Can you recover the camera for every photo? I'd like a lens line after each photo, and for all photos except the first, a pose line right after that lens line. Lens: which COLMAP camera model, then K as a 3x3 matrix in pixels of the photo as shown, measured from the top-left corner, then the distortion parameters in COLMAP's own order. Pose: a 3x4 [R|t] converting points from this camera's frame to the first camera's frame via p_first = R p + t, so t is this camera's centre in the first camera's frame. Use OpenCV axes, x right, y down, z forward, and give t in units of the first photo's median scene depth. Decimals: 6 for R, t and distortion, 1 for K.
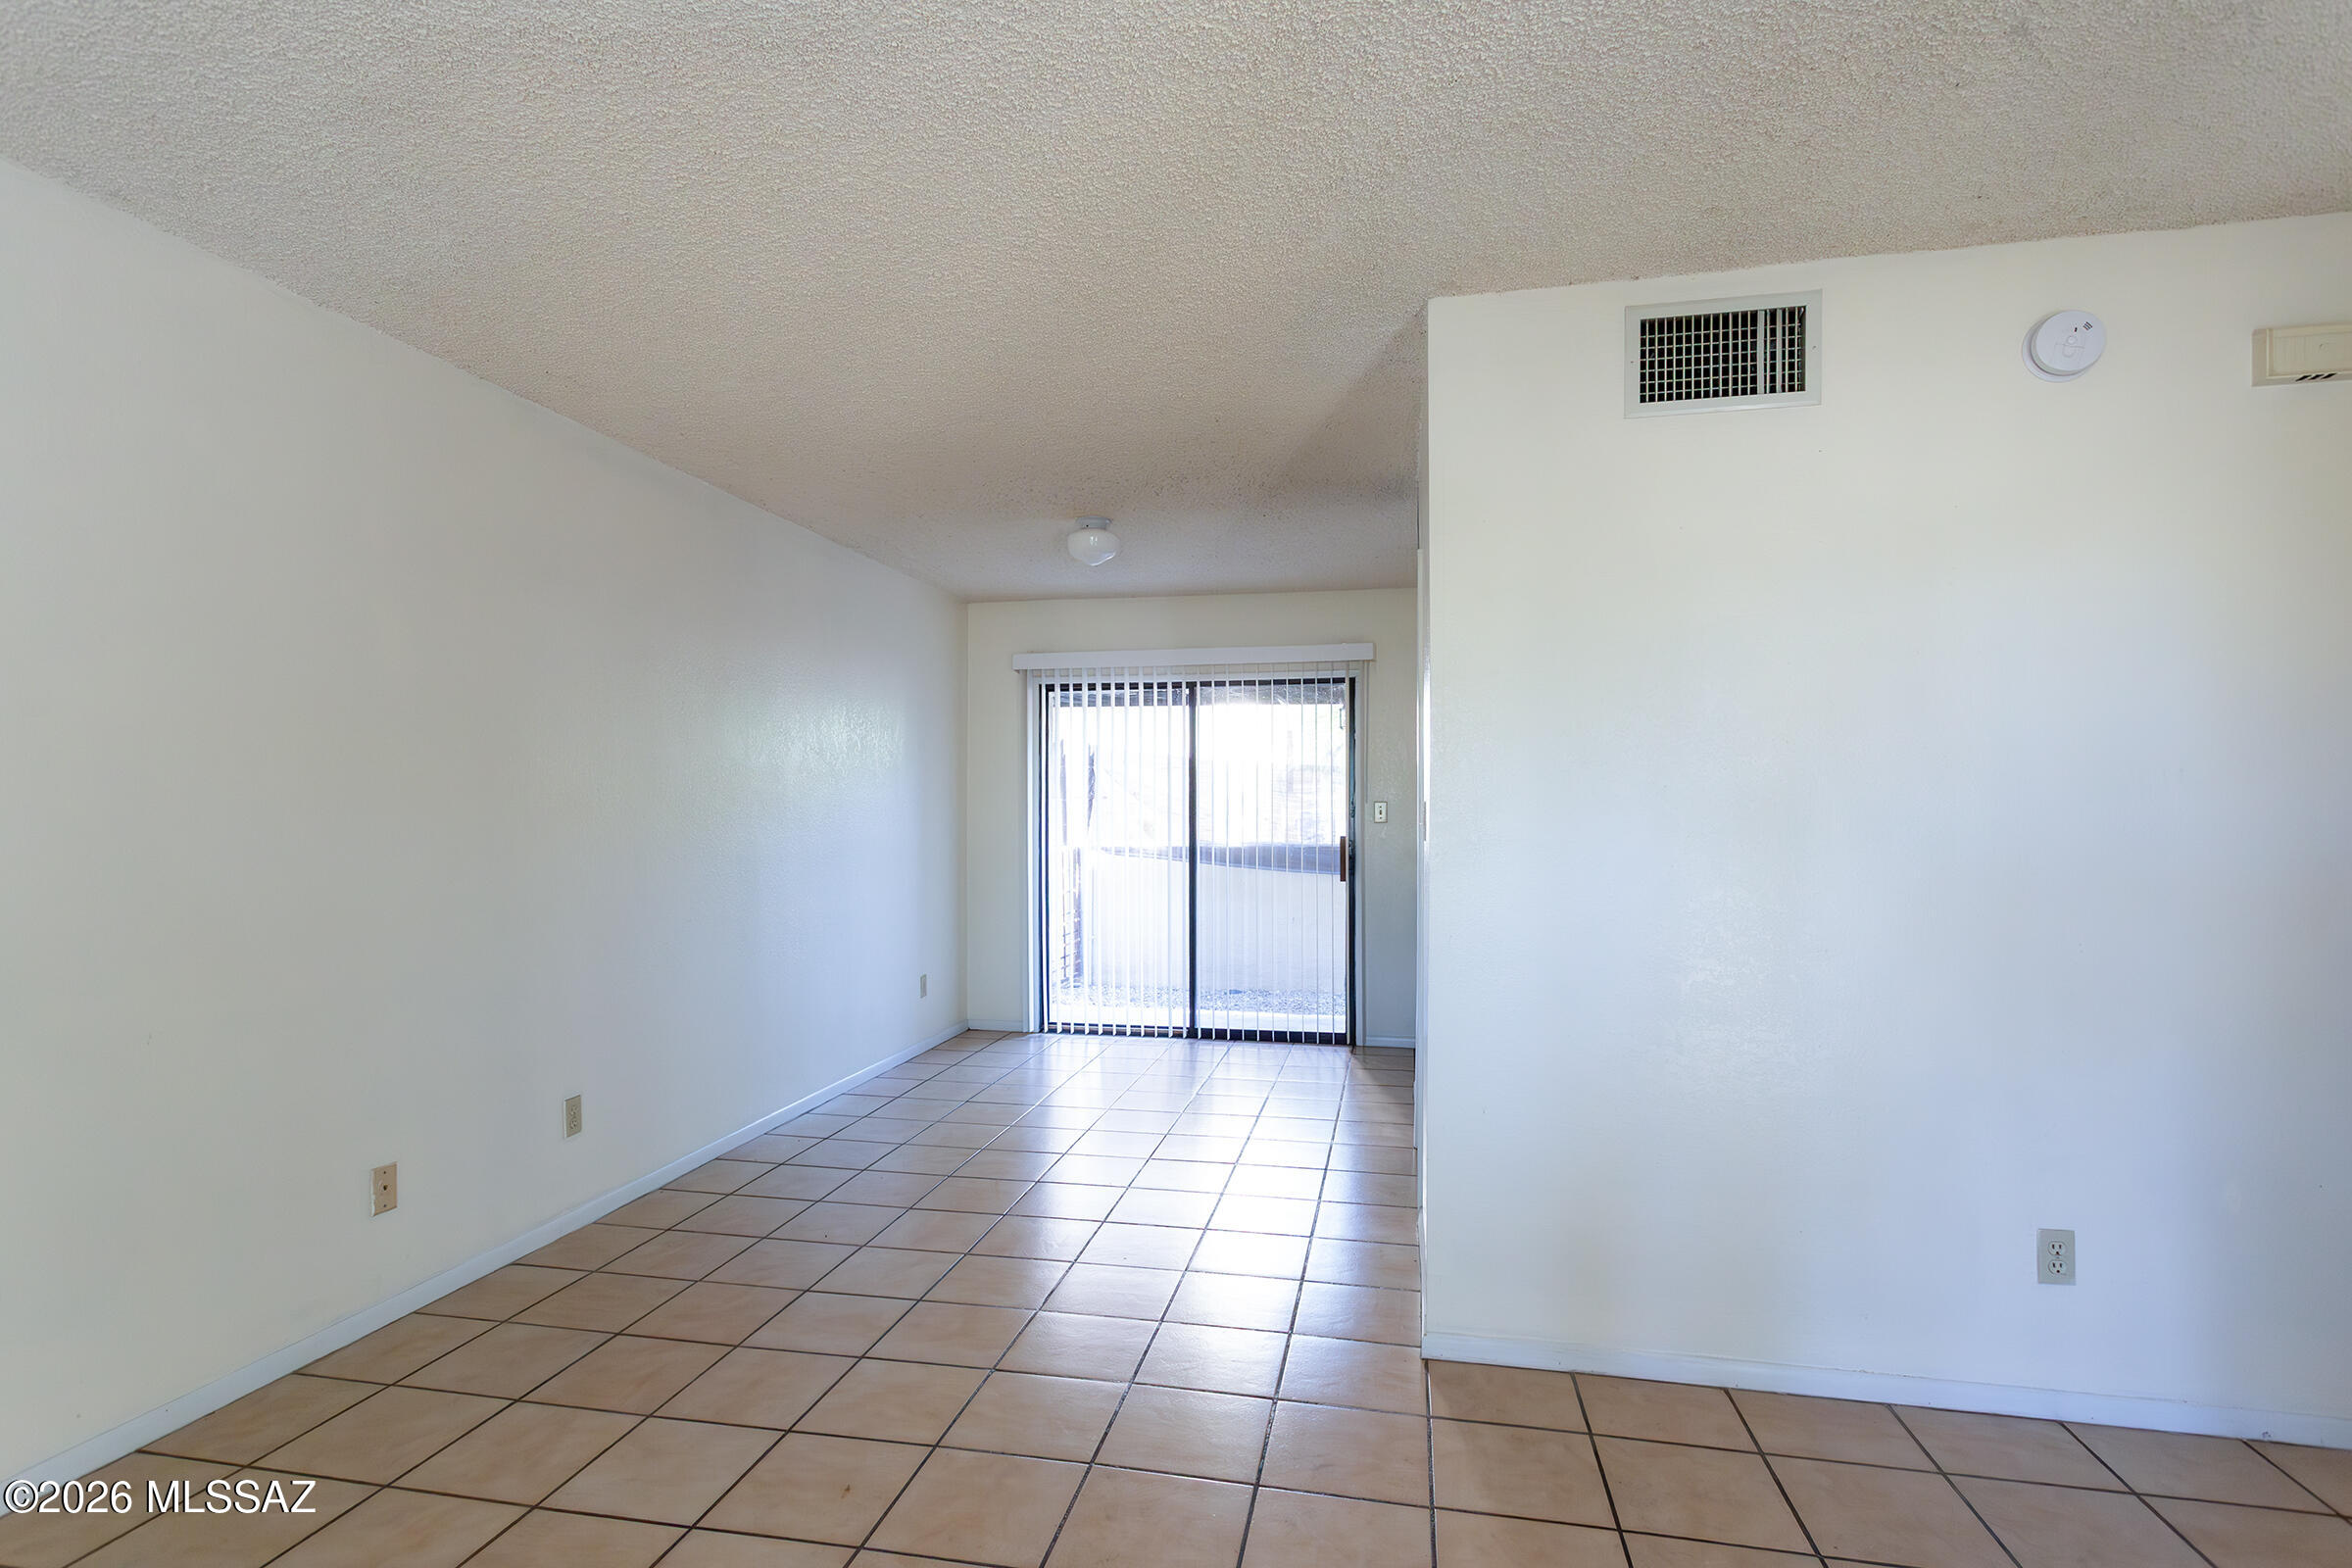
lens RADIAL K [[1156.0, 0, 1173.2], [0, 1156.0, 807.4], [0, 0, 1]] dist [-0.027785, 0.017703]
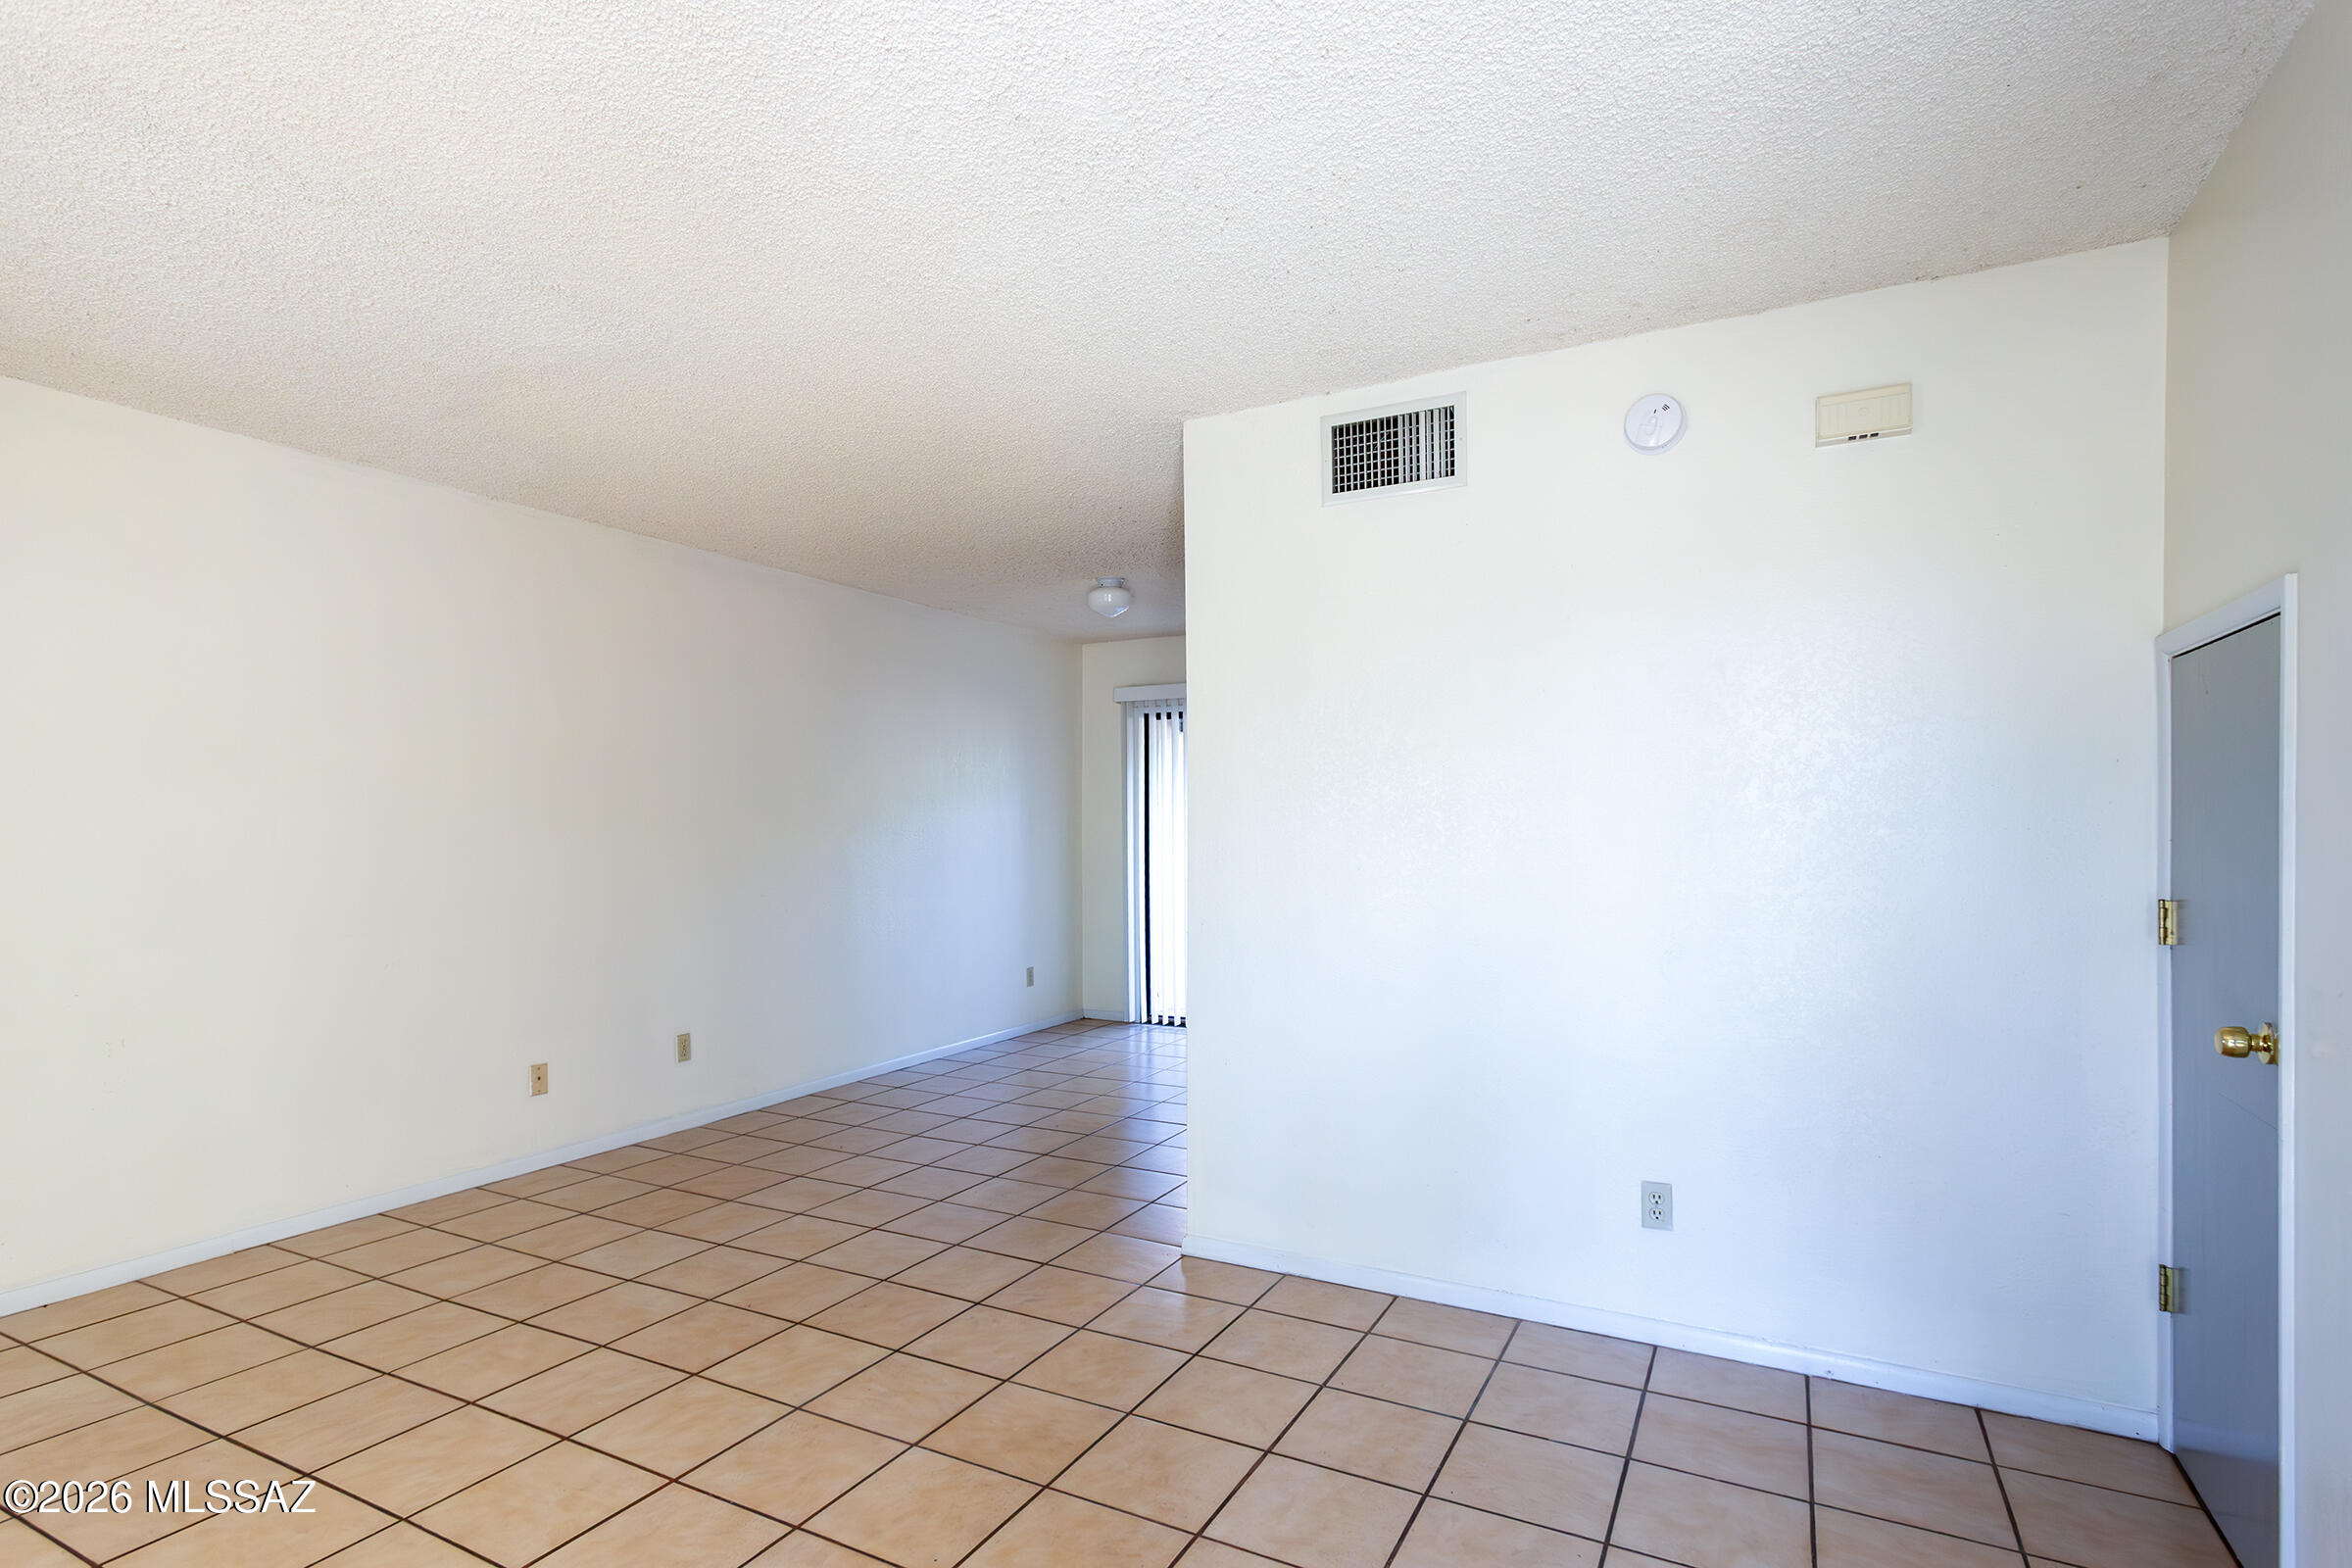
lens RADIAL K [[1156.0, 0, 1118.4], [0, 1156.0, 824.3], [0, 0, 1]] dist [-0.027785, 0.017703]
pose [[0.958404, -0.002209, -0.285405, 0.380761], [0.001925, 0.999997, -0.001277, 0.003845], [0.285408, 0.000675, 0.958406, -0.180295]]
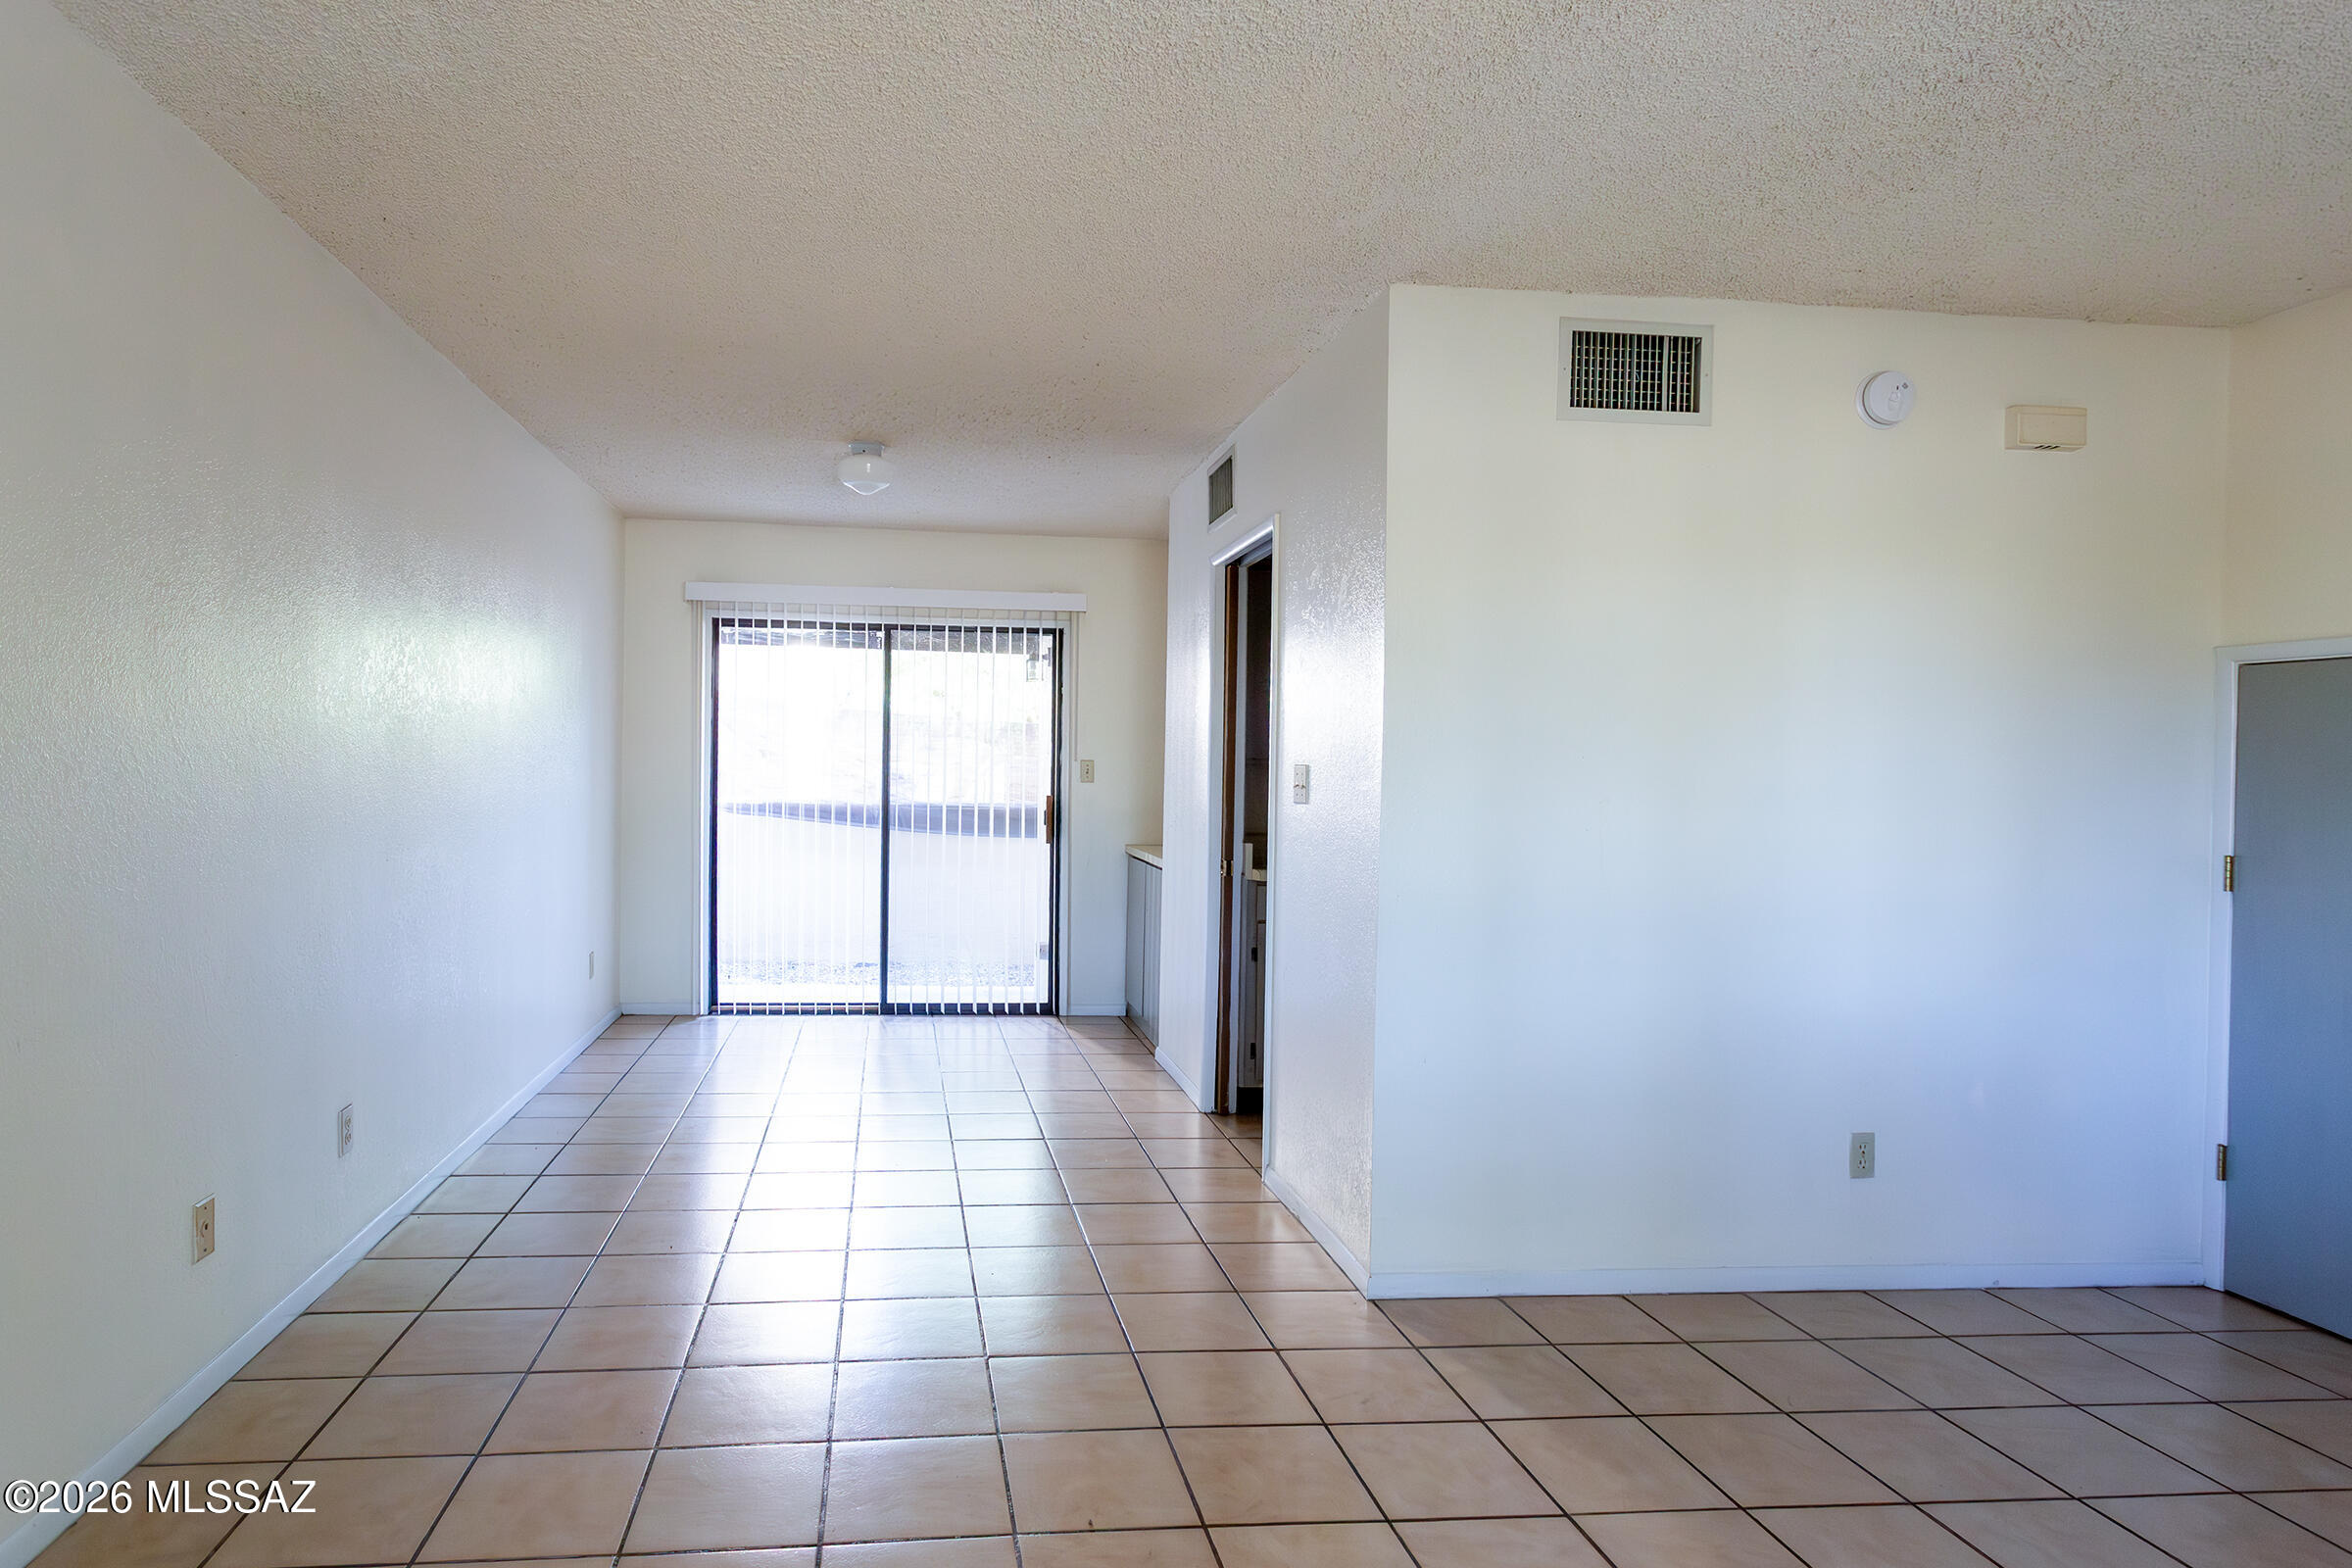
lens RADIAL K [[1248.3, 0, 1159.1], [0, 1248.3, 777.9], [0, 0, 1]] dist [-0.019777, 0.011338]
pose [[0.952299, 0.017861, 0.304644, -0.223333], [-0.021317, 0.999741, 0.008022, -0.000117], [-0.304422, -0.014133, 0.952433, -0.009816]]
